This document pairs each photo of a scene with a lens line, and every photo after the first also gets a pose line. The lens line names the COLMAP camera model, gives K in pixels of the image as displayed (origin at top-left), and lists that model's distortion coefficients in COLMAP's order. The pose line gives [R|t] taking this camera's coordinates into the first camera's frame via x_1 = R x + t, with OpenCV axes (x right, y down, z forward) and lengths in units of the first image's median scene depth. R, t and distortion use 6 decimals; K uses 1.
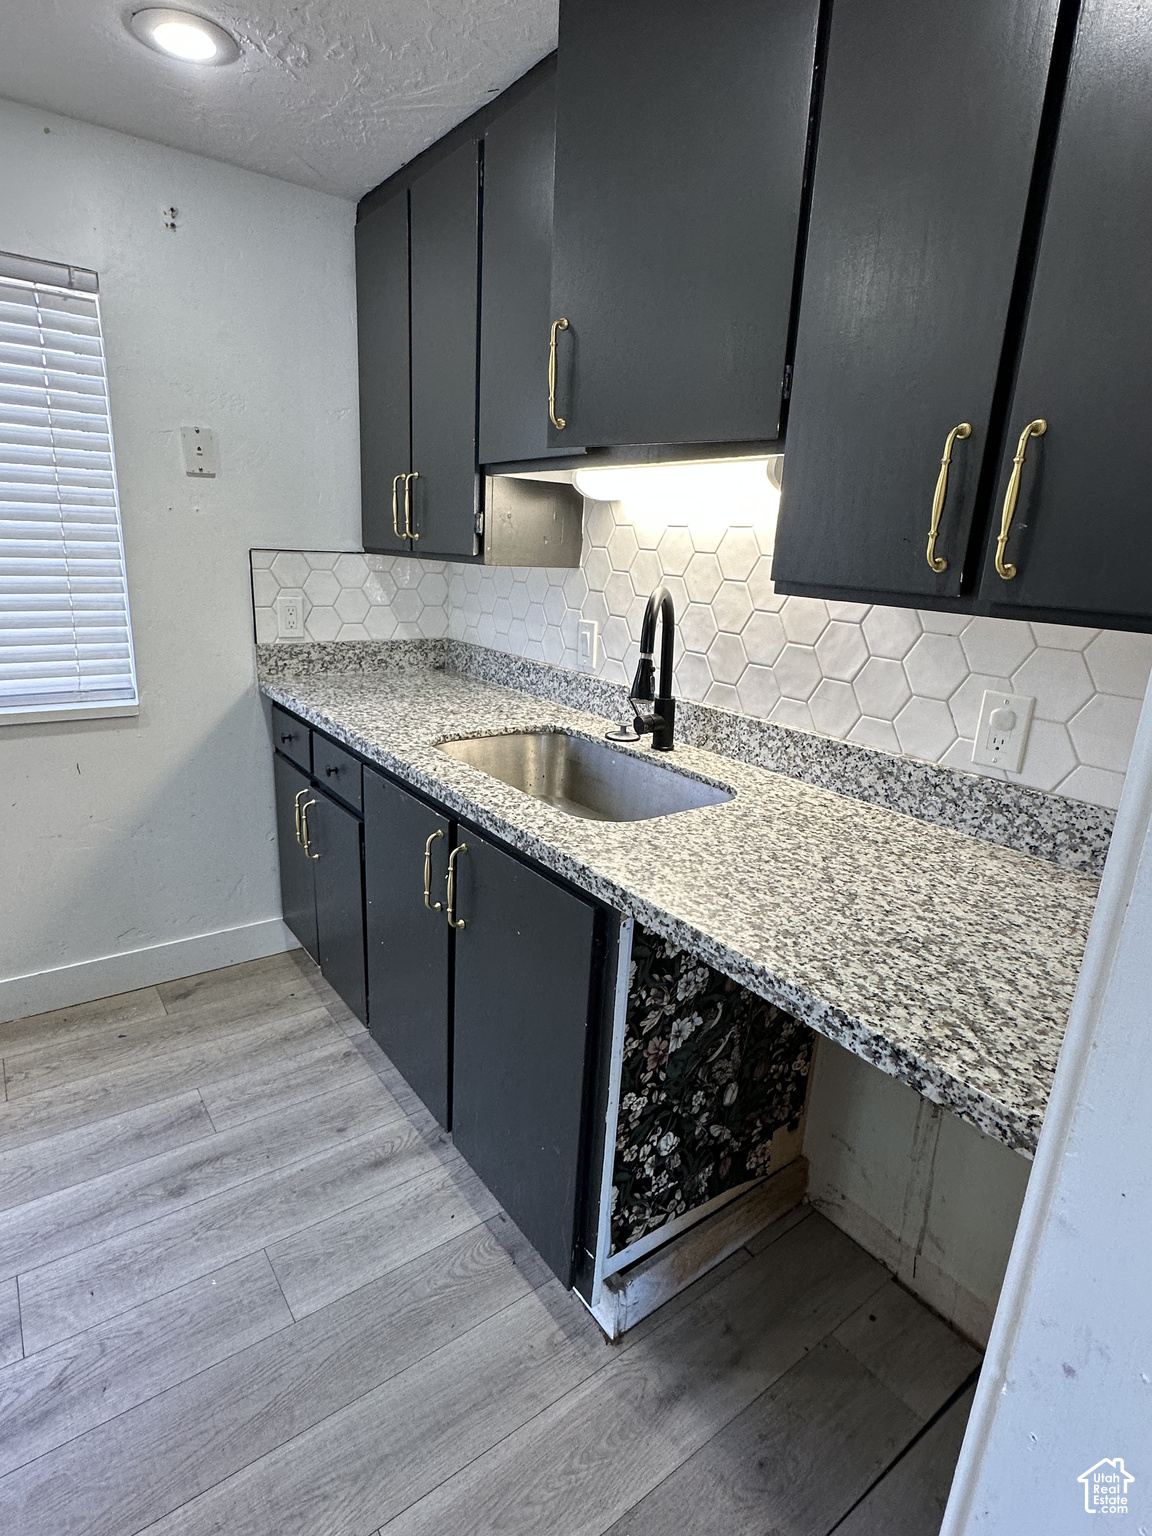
lens RADIAL K [[799.6, 0, 572.1], [0, 799.6, 774.2], [0, 0, 1]] dist [-0.006519, 0.002015]
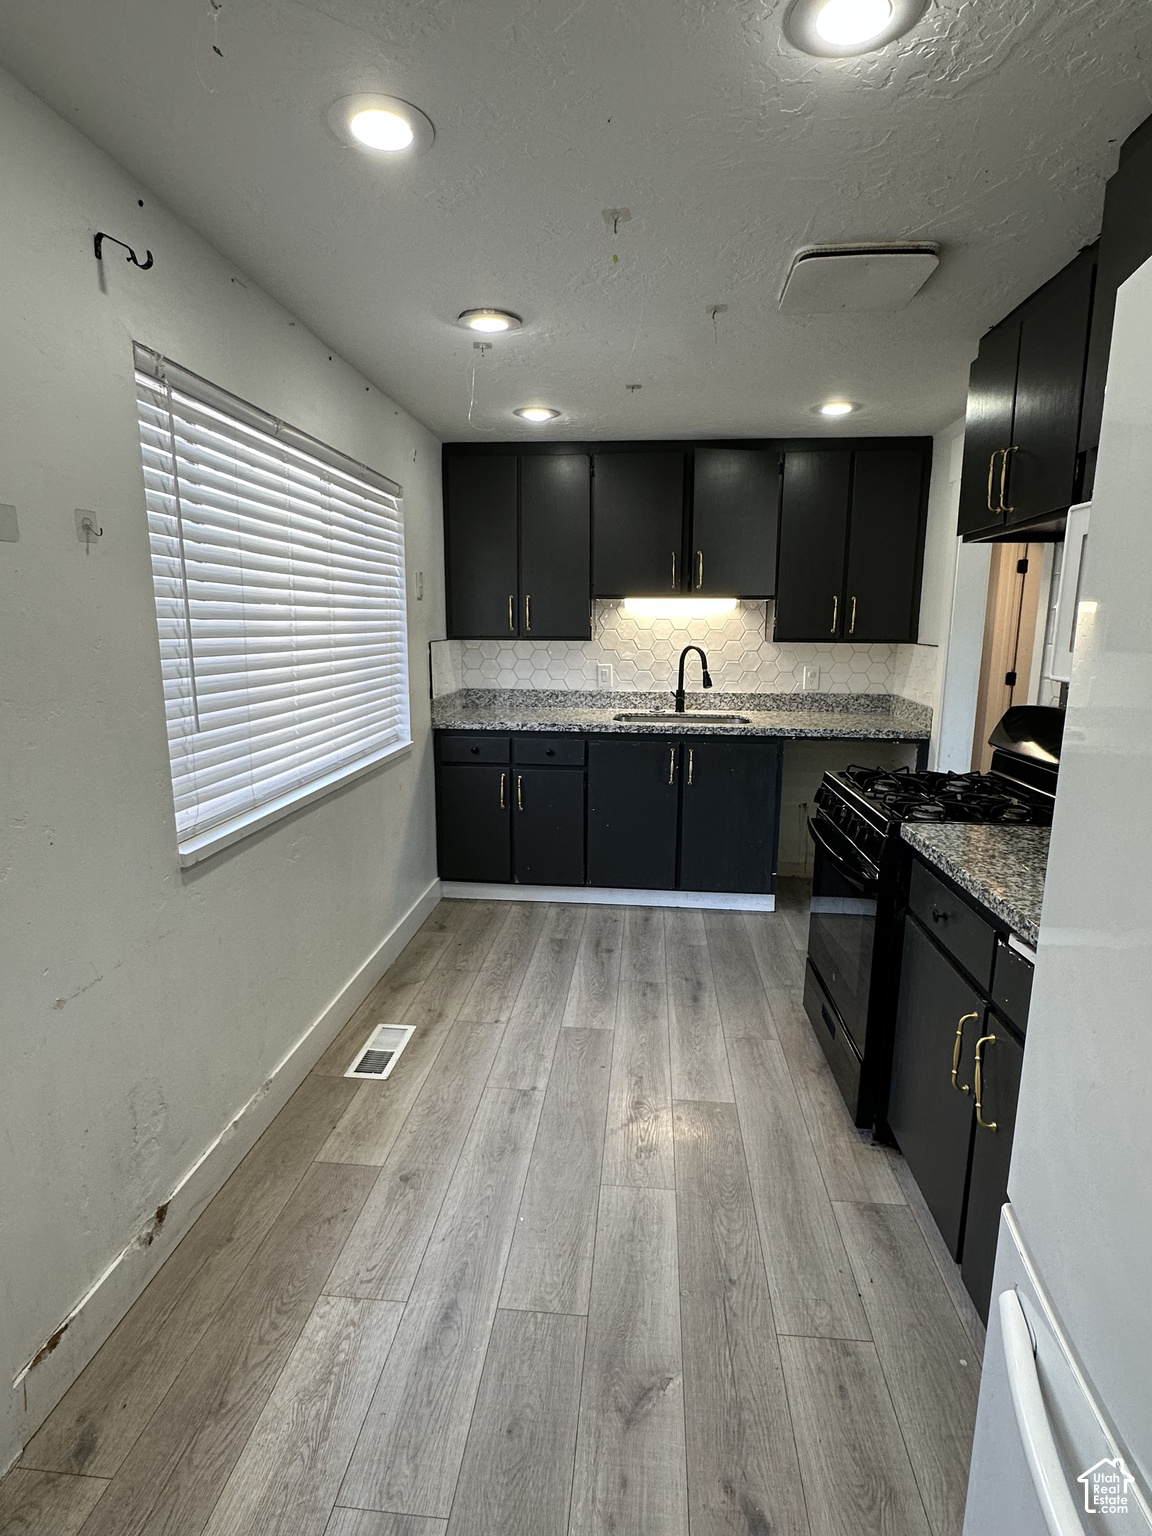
lens RADIAL K [[799.6, 0, 574.2], [0, 799.6, 768.6], [0, 0, 1]] dist [-0.006519, 0.002015]
pose [[0.670087, -0.178944, 0.720390, -1.975329], [0.232795, 0.972206, 0.024956, -0.000341], [-0.704833, 0.150981, 0.693120, -0.427715]]
